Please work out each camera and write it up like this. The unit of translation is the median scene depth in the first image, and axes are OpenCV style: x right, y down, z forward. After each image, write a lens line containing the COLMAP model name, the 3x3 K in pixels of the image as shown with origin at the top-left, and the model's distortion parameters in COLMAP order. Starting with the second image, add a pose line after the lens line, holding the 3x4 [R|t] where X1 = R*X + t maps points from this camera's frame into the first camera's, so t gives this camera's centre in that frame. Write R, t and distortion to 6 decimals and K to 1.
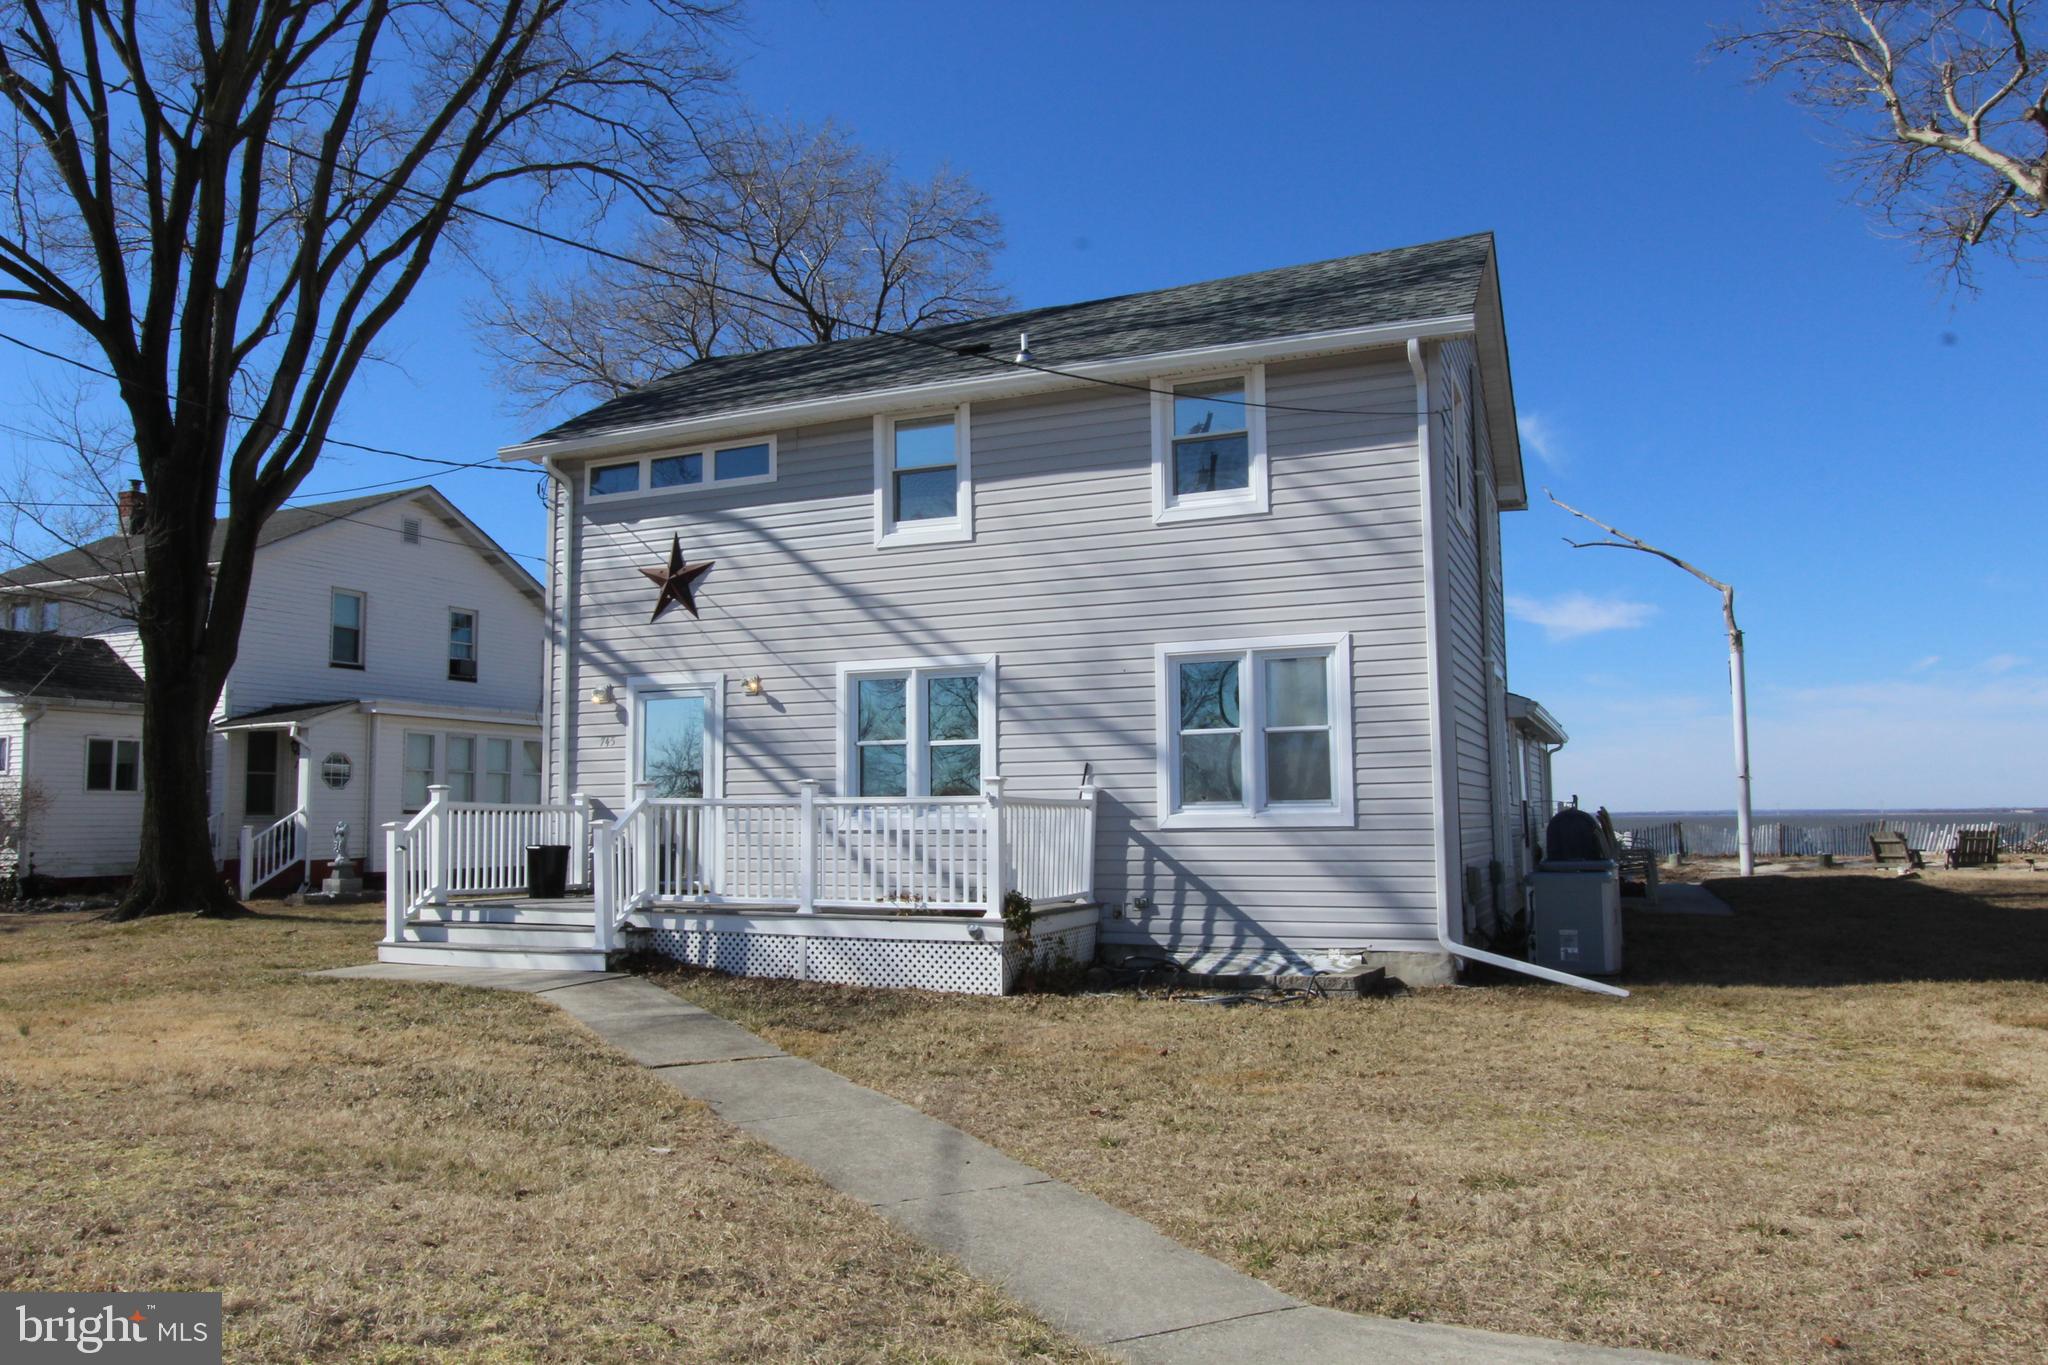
lens RADIAL K [[1465.8, 0, 1023.6], [0, 1465.8, 694.8], [0, 0, 1]] dist [-0.005476, -0.002954]
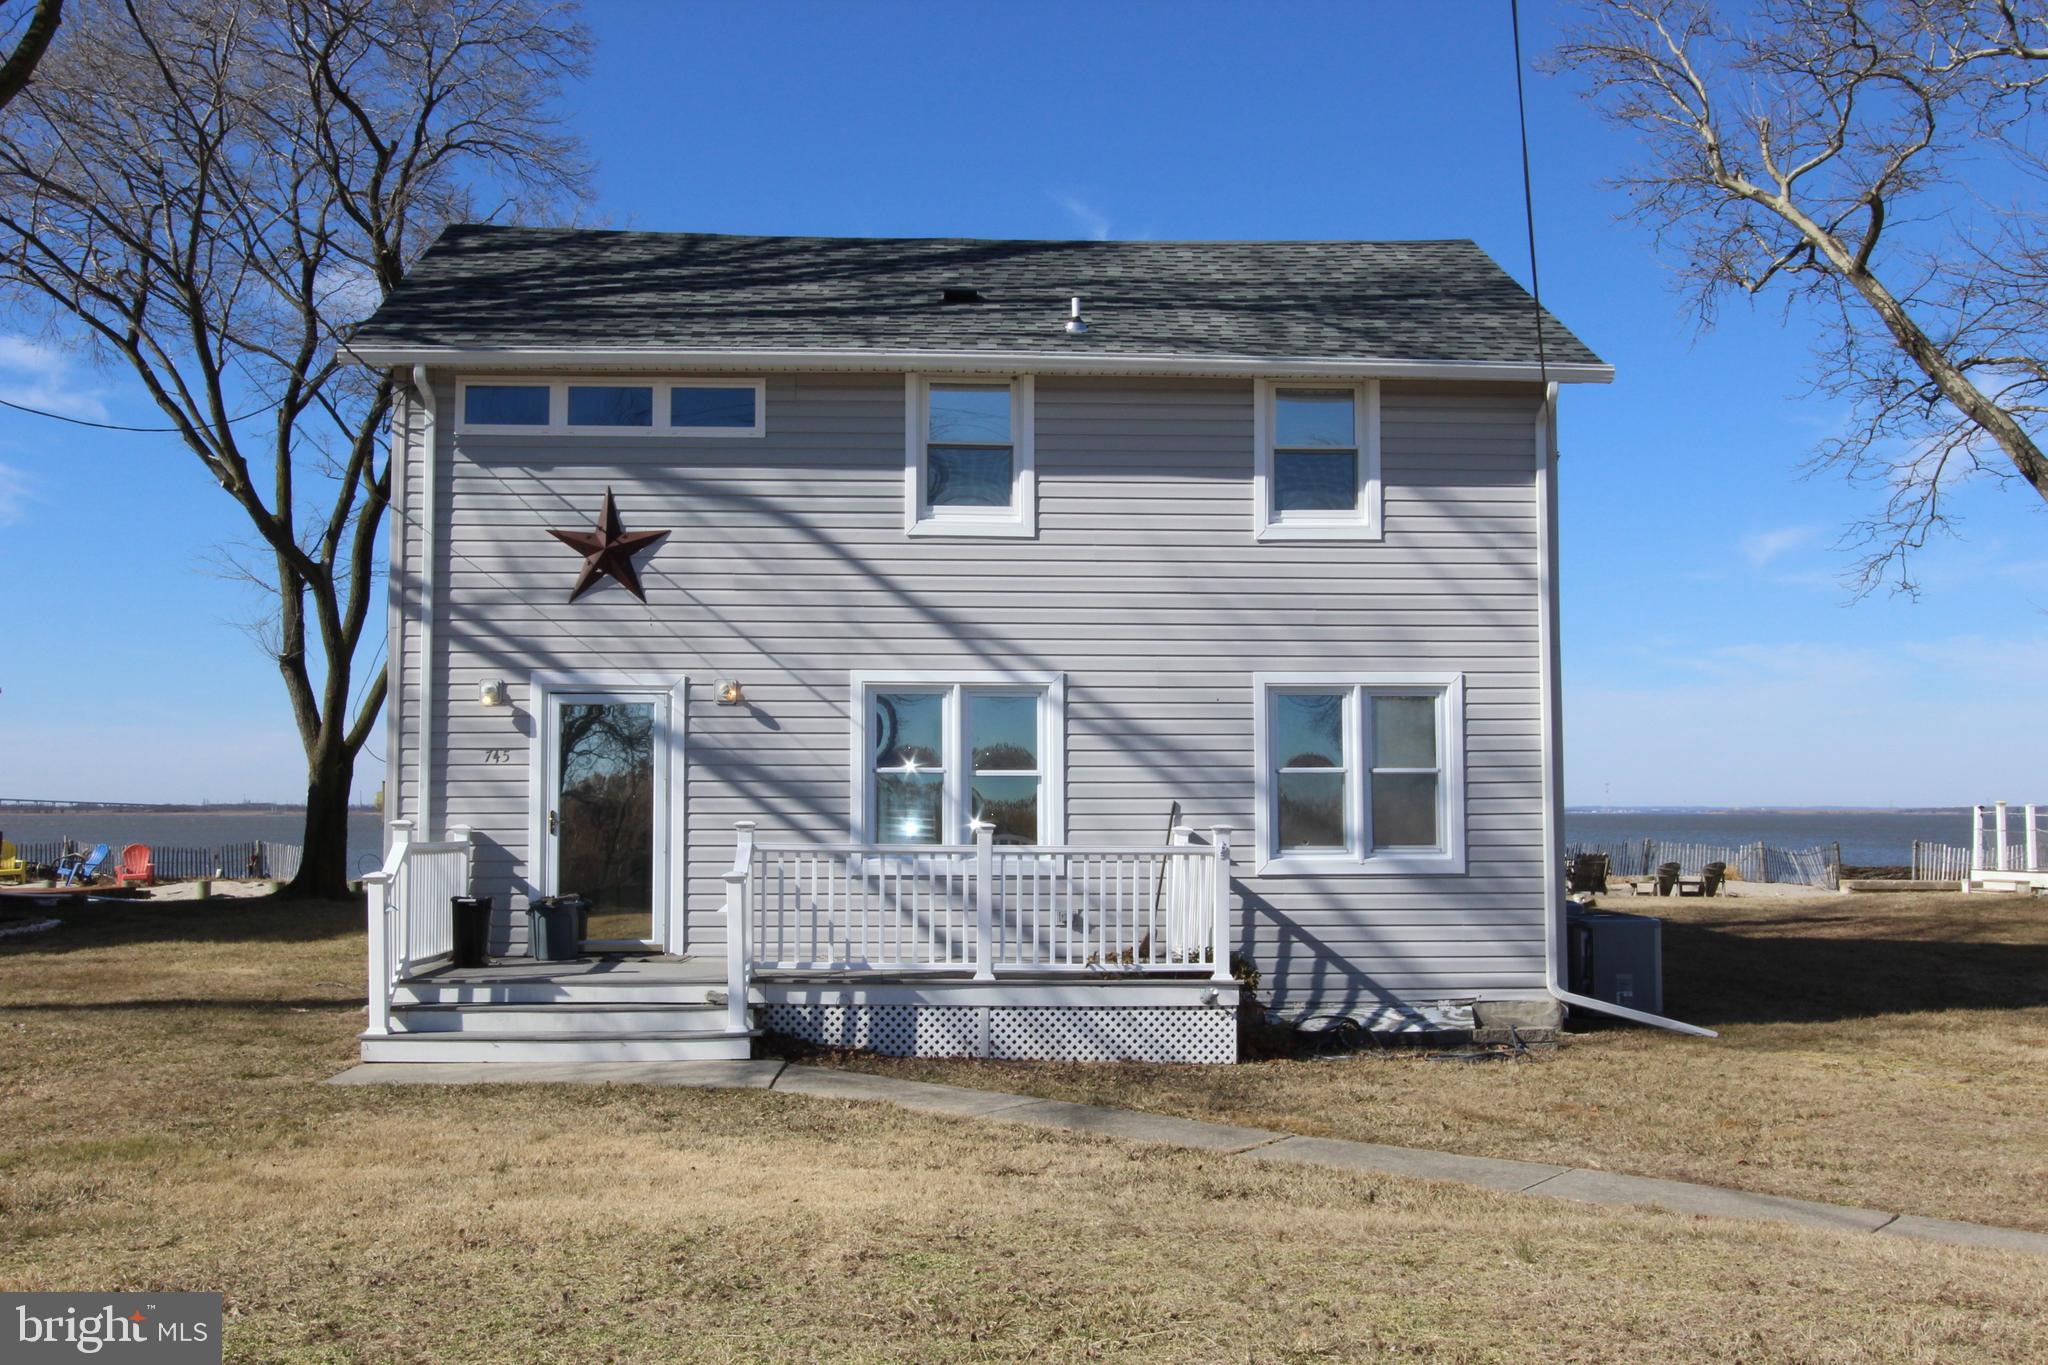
lens RADIAL K [[1983.7, 0, 1018.3], [0, 1983.7, 696.6], [0, 0, 1]] dist [0.015291, 0.000000]
pose [[0.891479, 0.034624, 0.451737, -0.592569], [-0.046891, 0.998772, 0.015985, -0.032190], [-0.450628, -0.035432, 0.892008, -0.034722]]
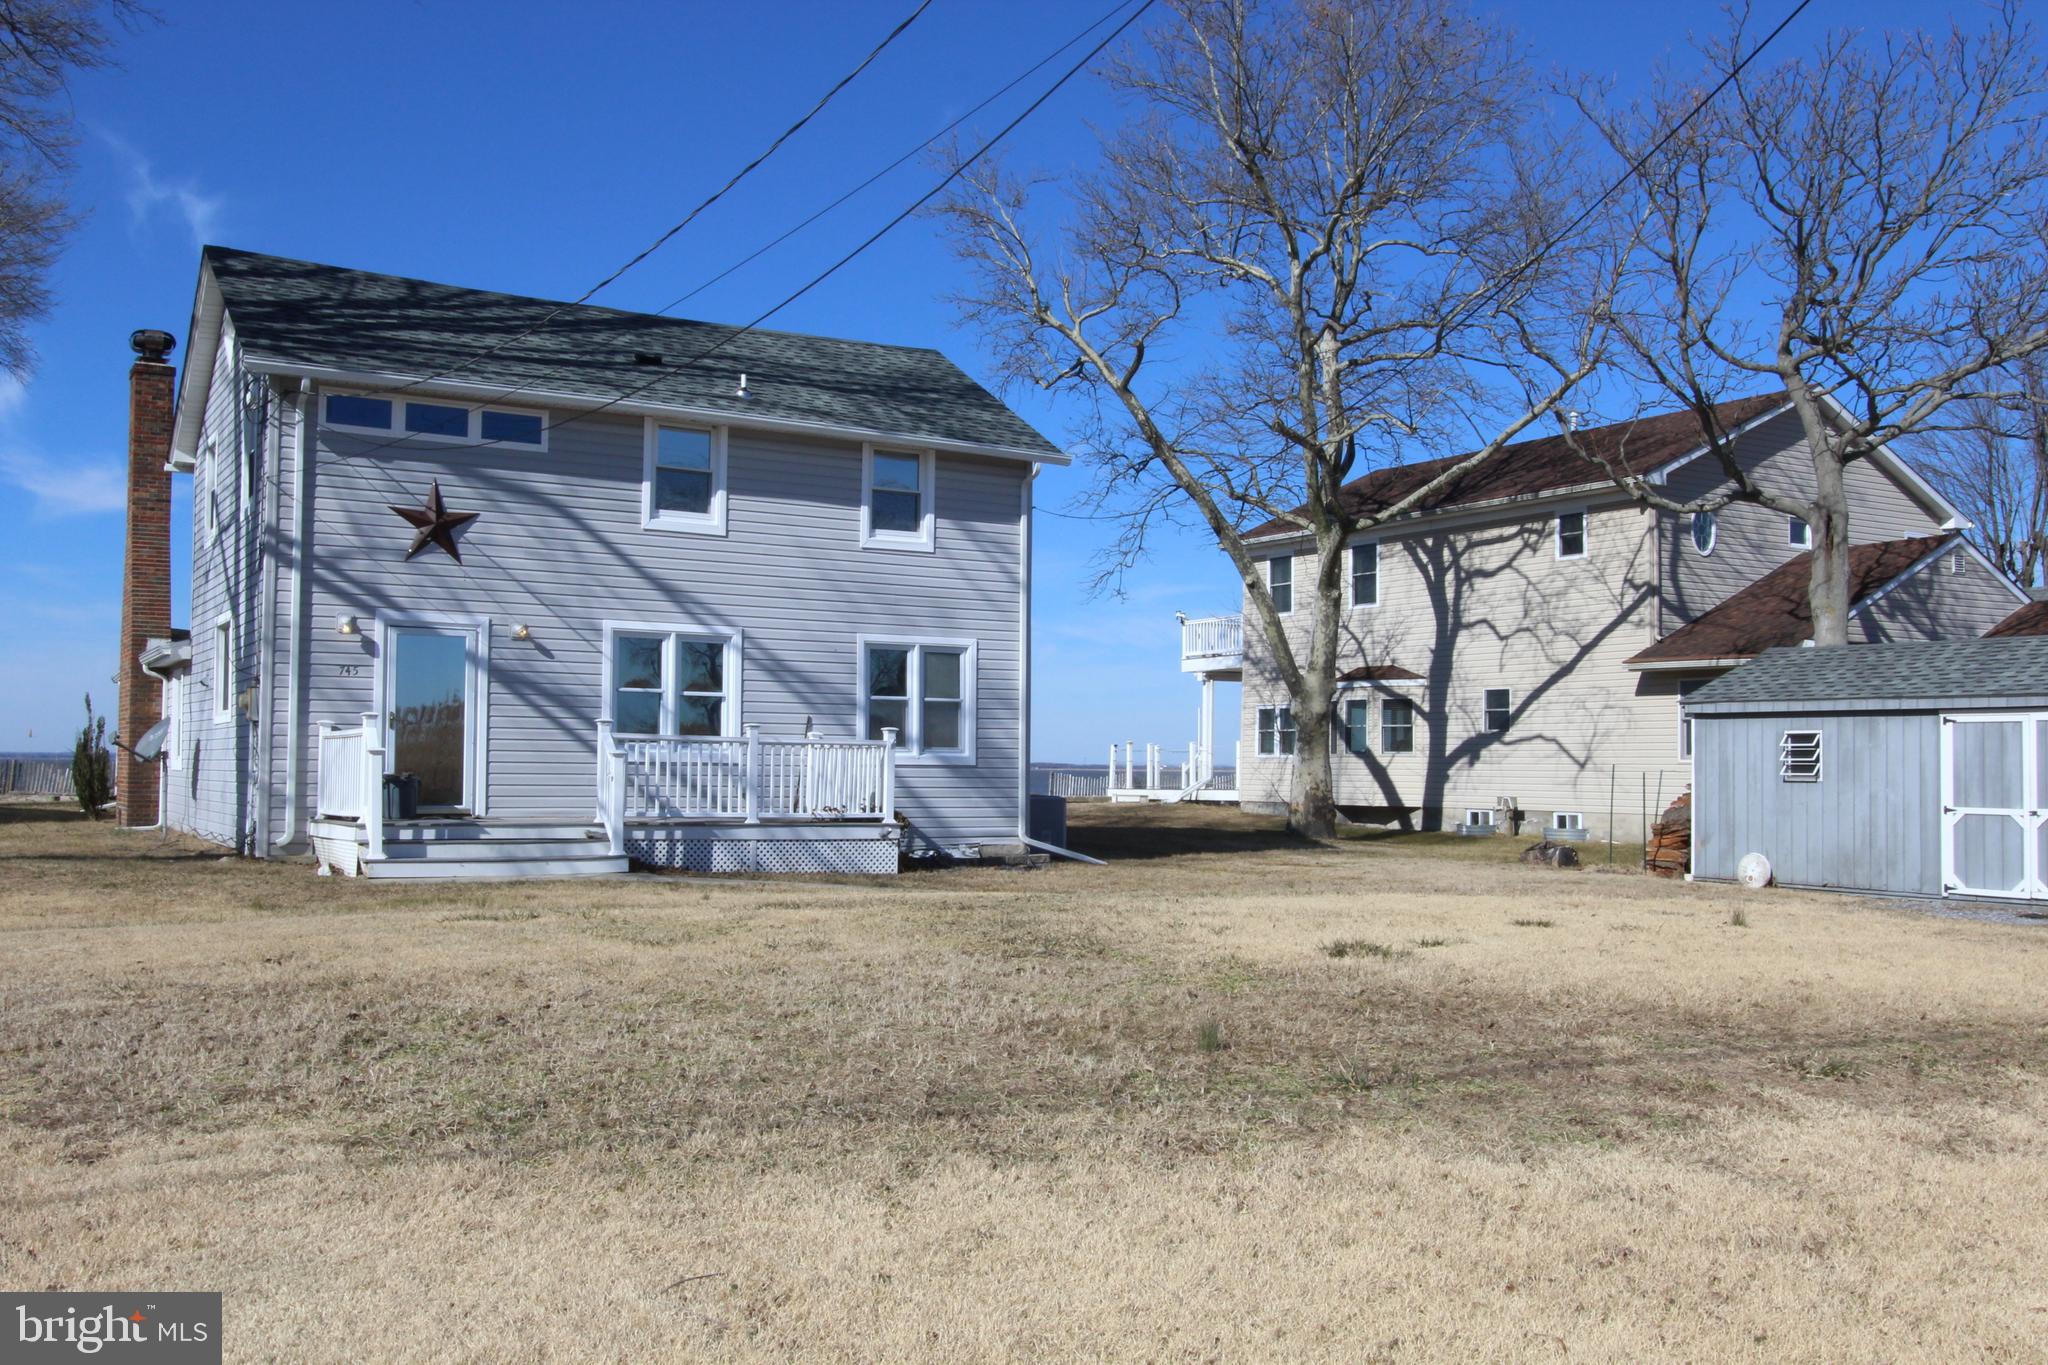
lens RADIAL K [[1824.3, 0, 1030.0], [0, 1824.3, 691.6], [0, 0, 1]] dist [0.014231, 0.010808]
pose [[0.574968, 0.048726, 0.816724, -1.228843], [-0.086933, 0.996213, 0.001766, 0.003441], [-0.813544, -0.072016, 0.577026, -0.145167]]
